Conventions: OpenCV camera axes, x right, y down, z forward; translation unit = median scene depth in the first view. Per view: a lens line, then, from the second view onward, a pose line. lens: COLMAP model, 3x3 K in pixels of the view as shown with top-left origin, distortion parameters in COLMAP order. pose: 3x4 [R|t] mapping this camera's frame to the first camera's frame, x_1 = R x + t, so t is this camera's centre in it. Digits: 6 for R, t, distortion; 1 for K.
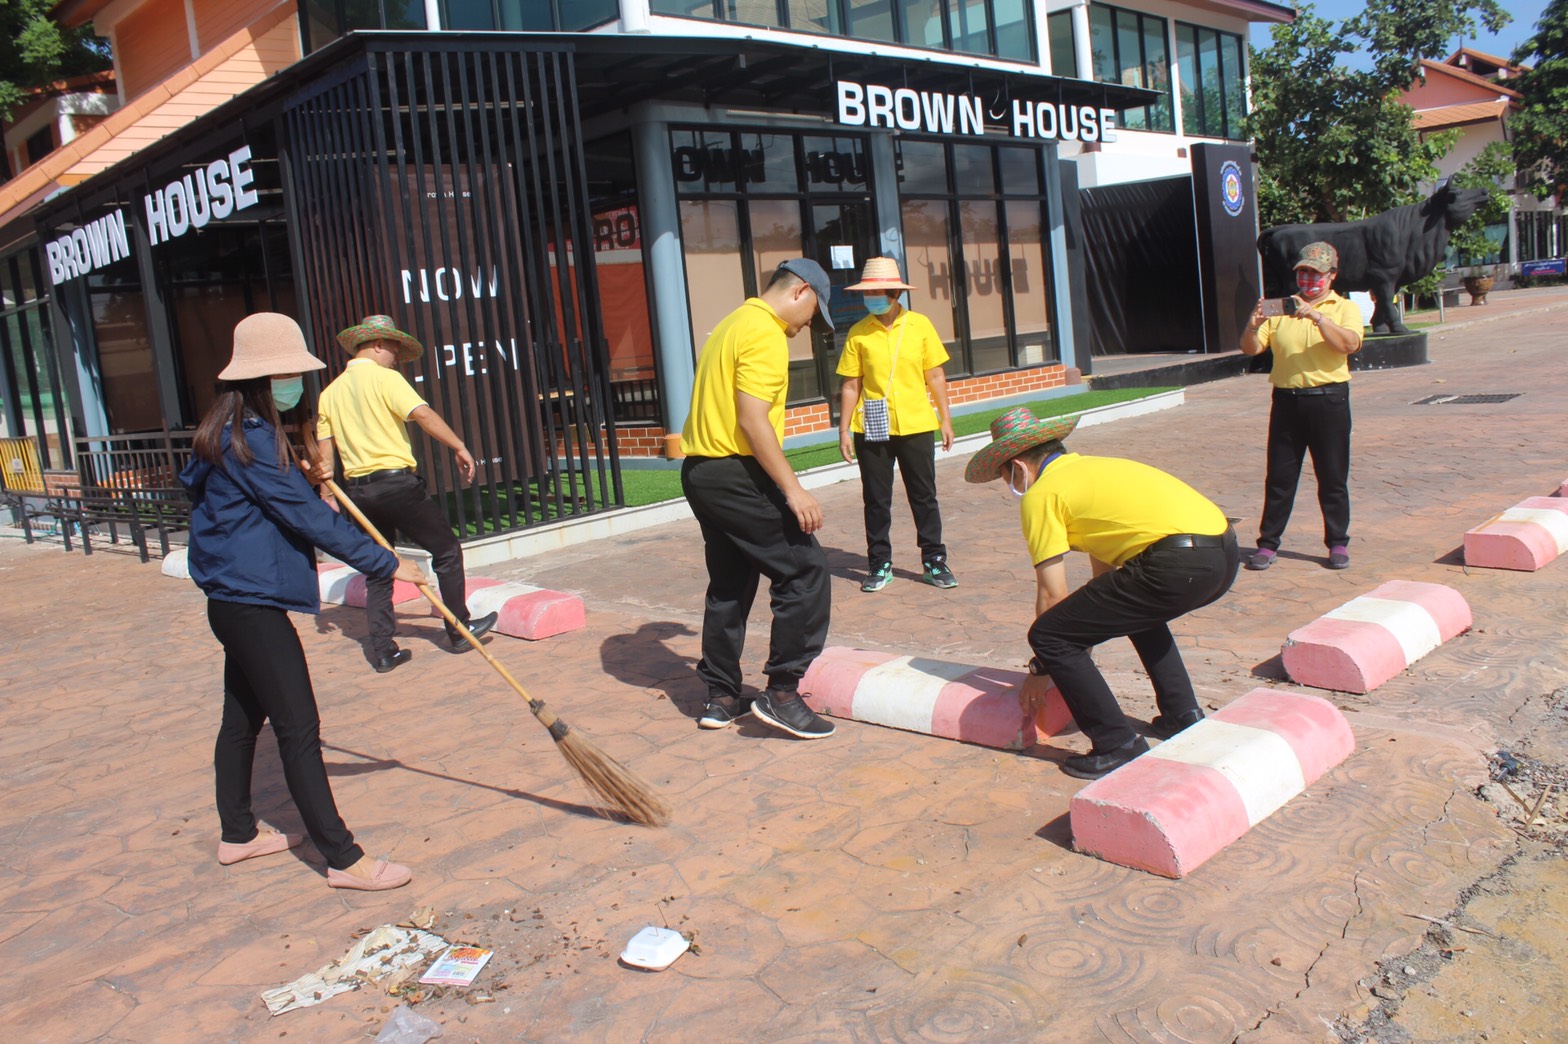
lens RADIAL K [[1264.9, 0, 784.0], [0, 1264.9, 522.0], [0, 0, 1]] dist [0.007074, 0.003088]
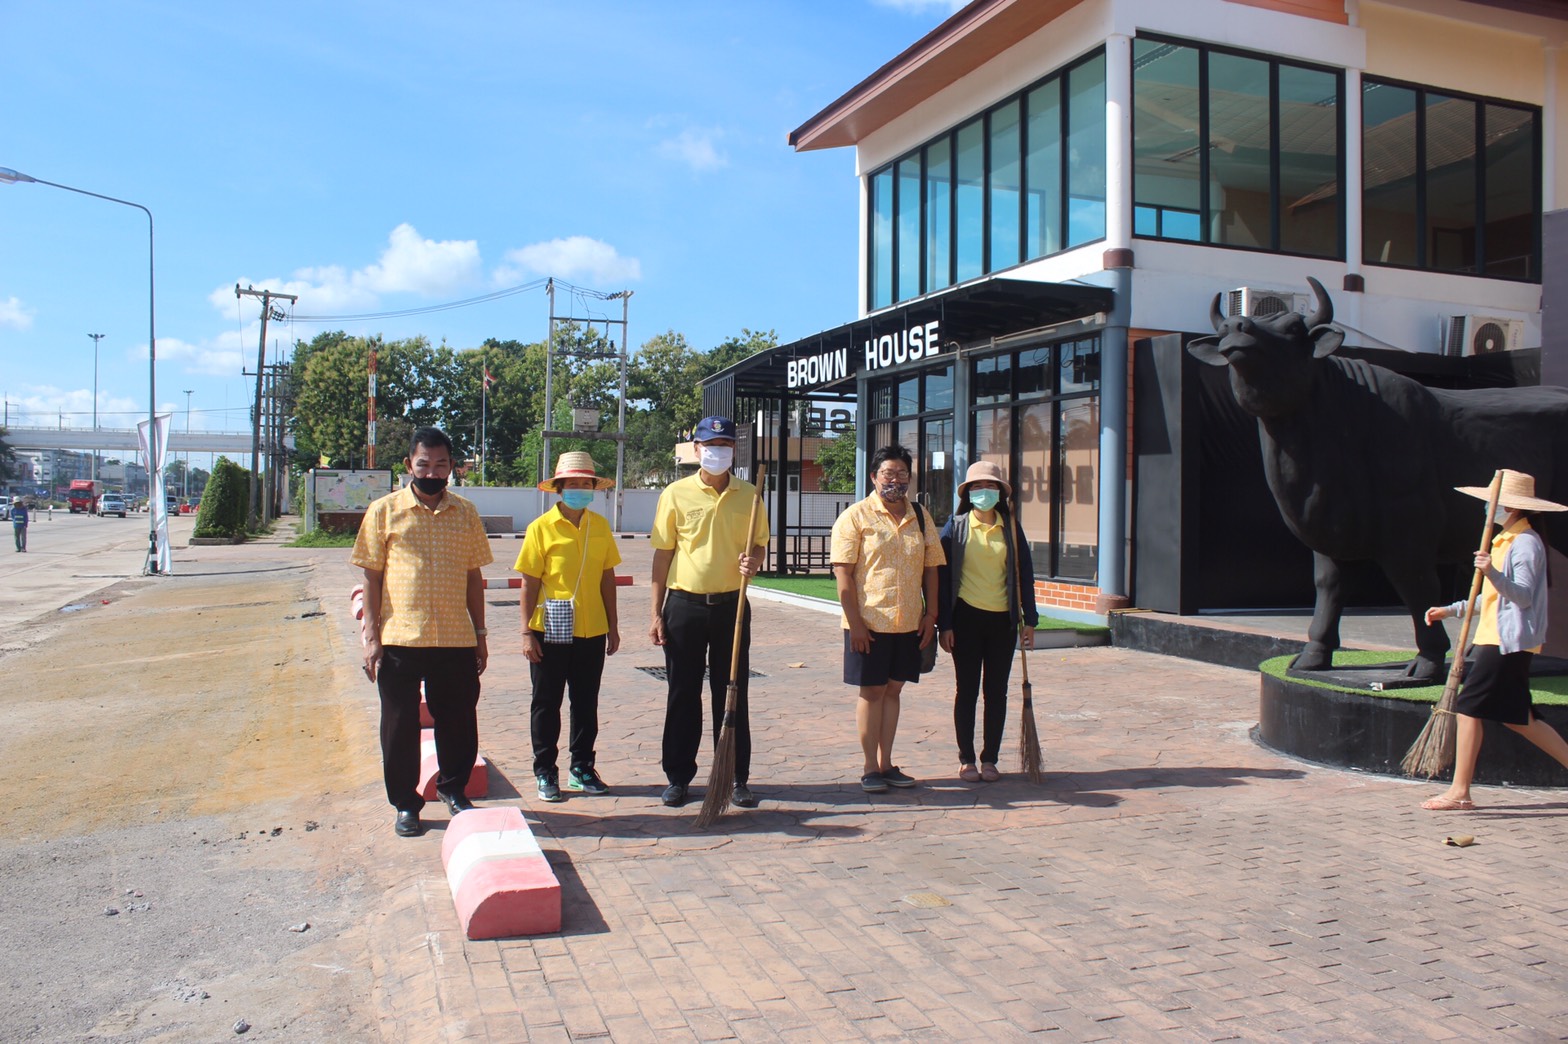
lens RADIAL K [[1264.9, 0, 784.0], [0, 1264.9, 522.0], [0, 0, 1]] dist [0.007074, 0.003088]
pose [[-0.360240, 0.098746, -0.927619, 1.255540], [-0.104174, 0.983904, 0.145193, -0.317489], [0.927025, 0.148939, -0.344155, 1.301783]]
